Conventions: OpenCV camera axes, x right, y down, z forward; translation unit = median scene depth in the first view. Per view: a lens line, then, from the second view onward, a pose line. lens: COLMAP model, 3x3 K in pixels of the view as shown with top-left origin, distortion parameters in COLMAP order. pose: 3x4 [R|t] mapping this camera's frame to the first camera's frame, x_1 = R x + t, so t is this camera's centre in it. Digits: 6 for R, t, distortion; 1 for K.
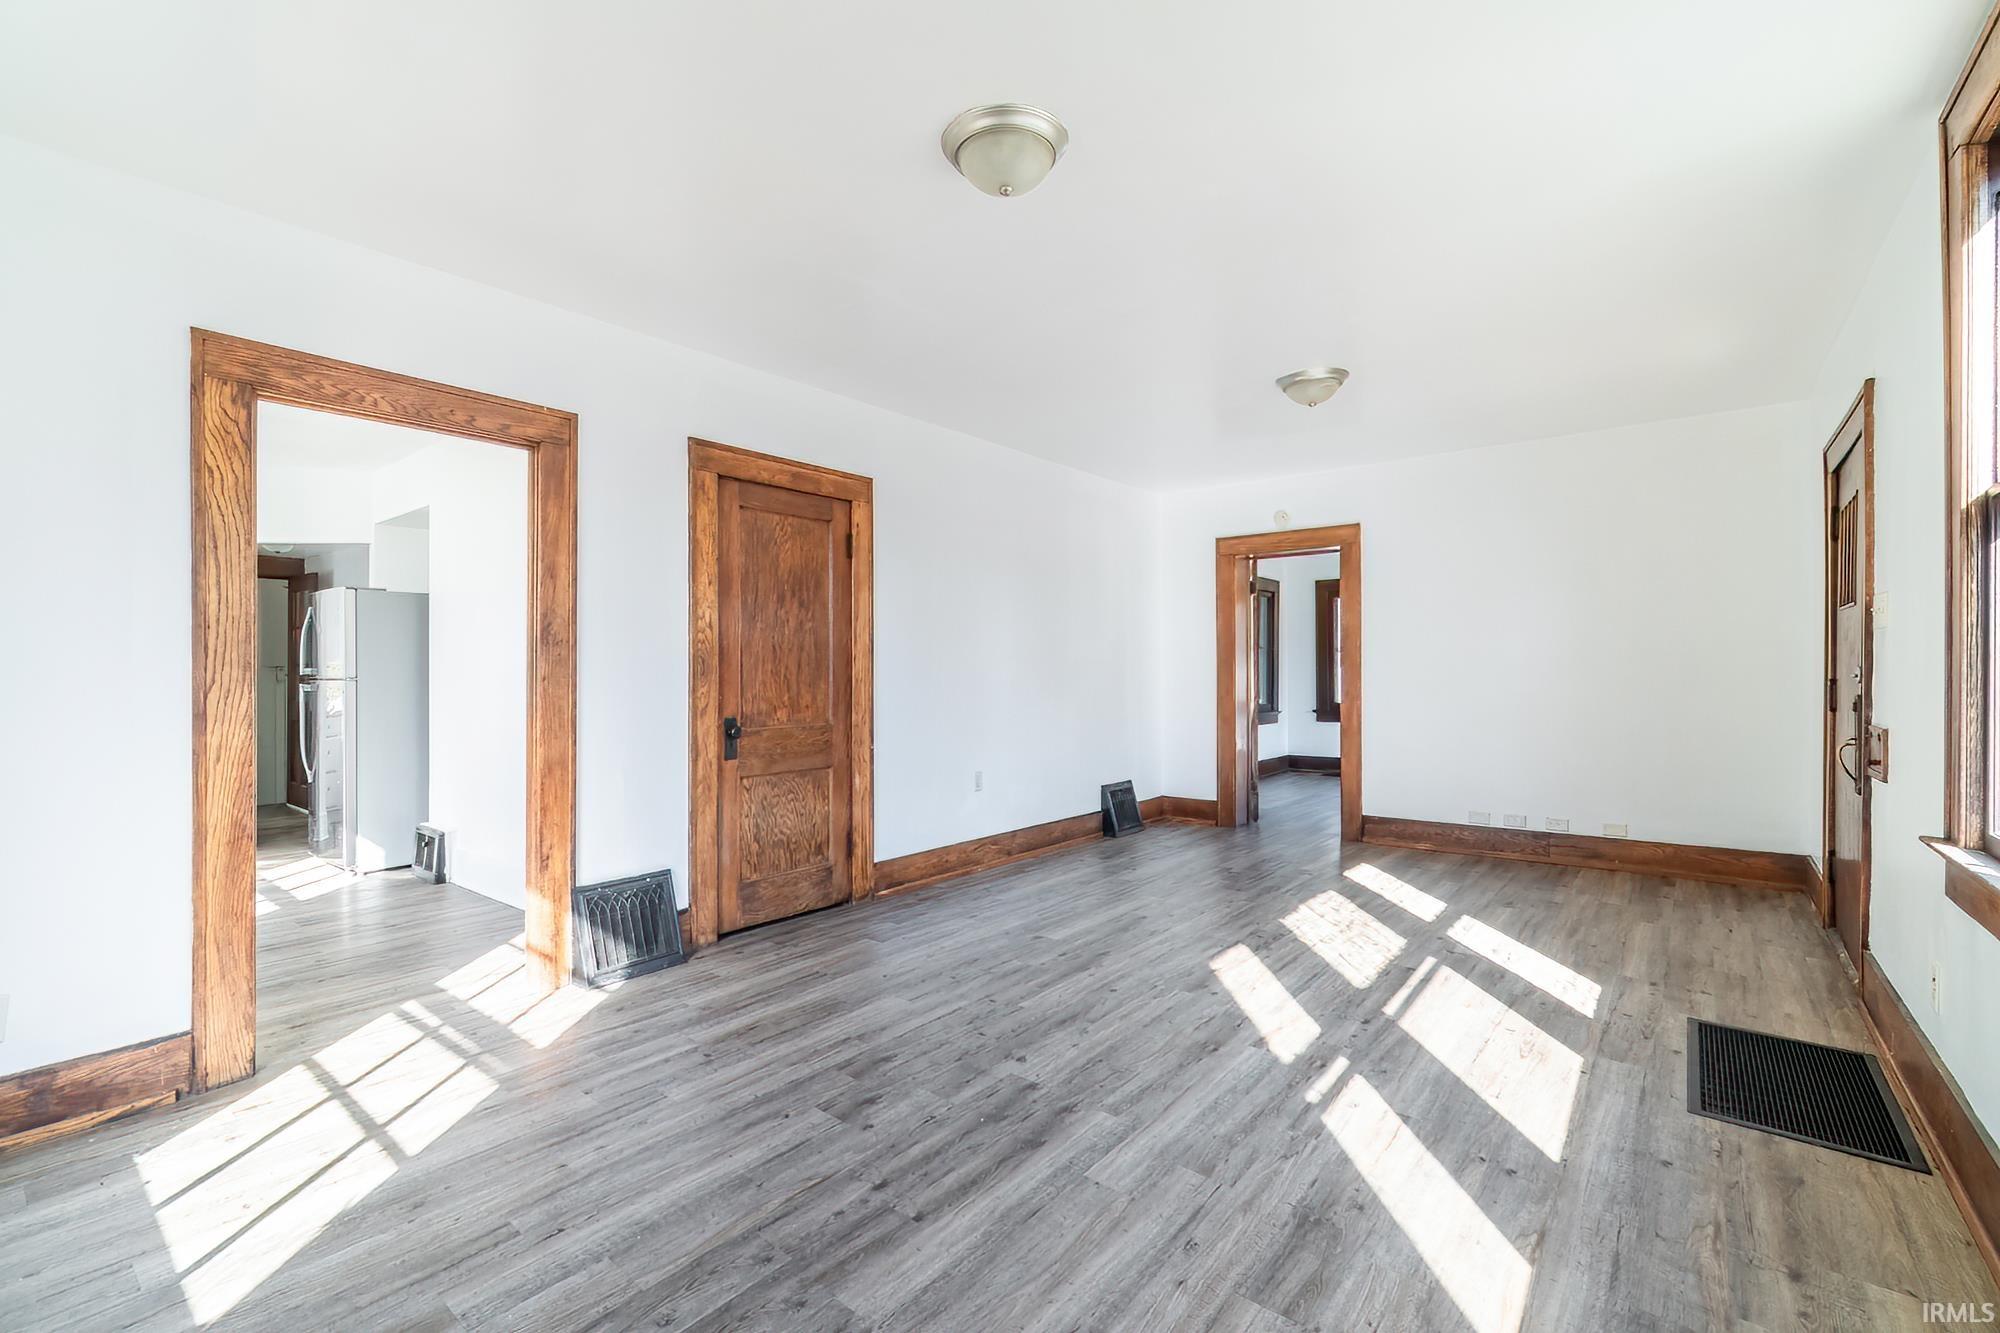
lens RADIAL K [[867.3, 0, 1000.0], [0, 867.3, 666.5], [0, 0, 1]] dist [0.000854, 0.000362]
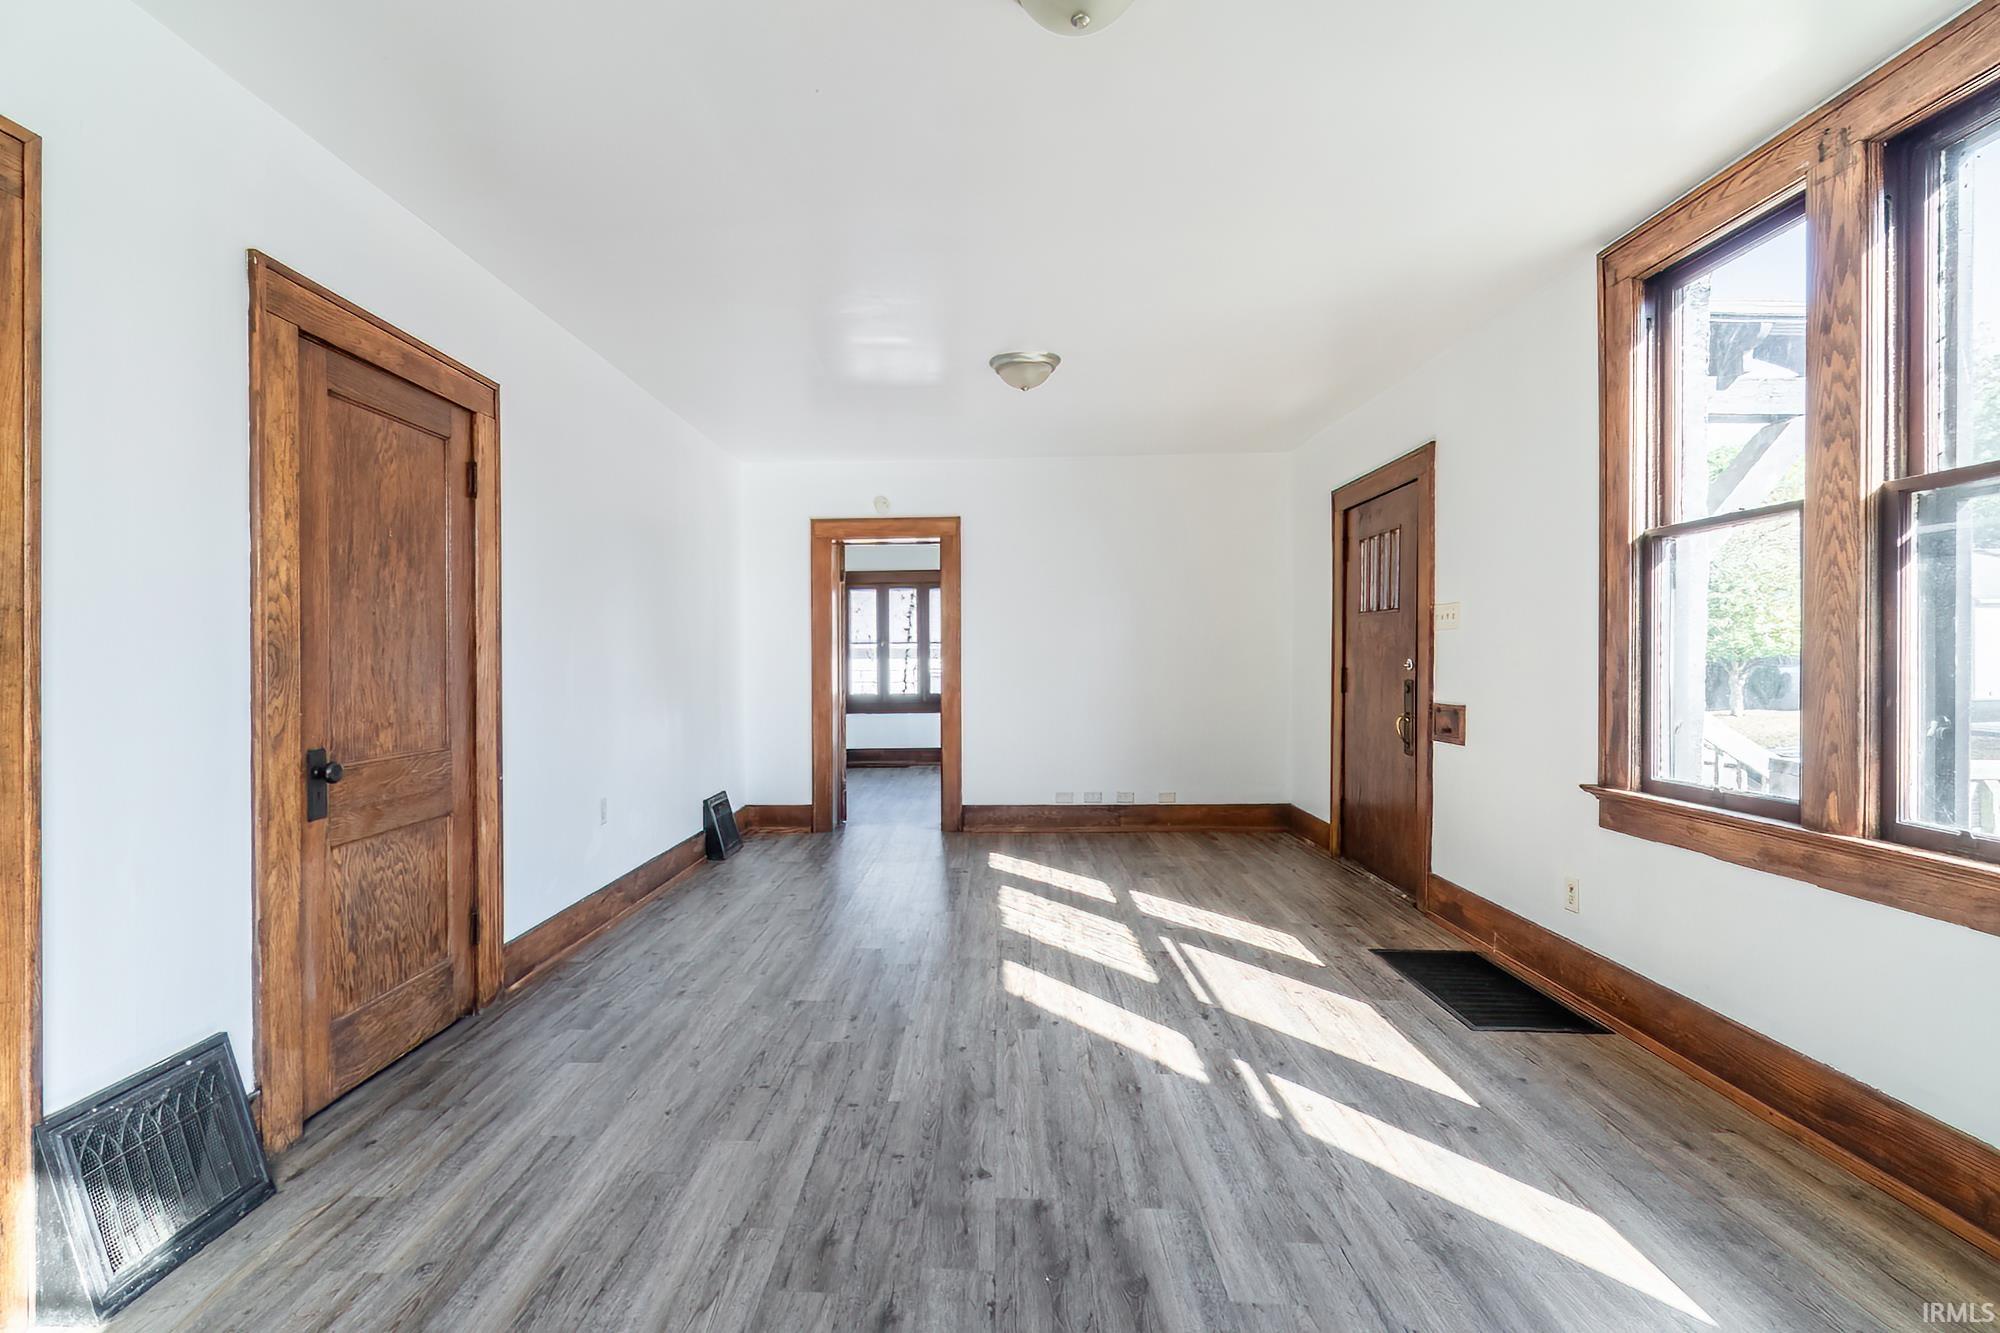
lens RADIAL K [[887.4, 0, 950.3], [0, 887.4, 661.4], [0, 0, 1]] dist [-0.003100, -0.000654]
pose [[0.812755, -0.003556, 0.582594, -0.310372], [0.001375, 0.999990, 0.004185, -0.001655], [-0.582603, -0.002600, 0.812752, 0.263060]]
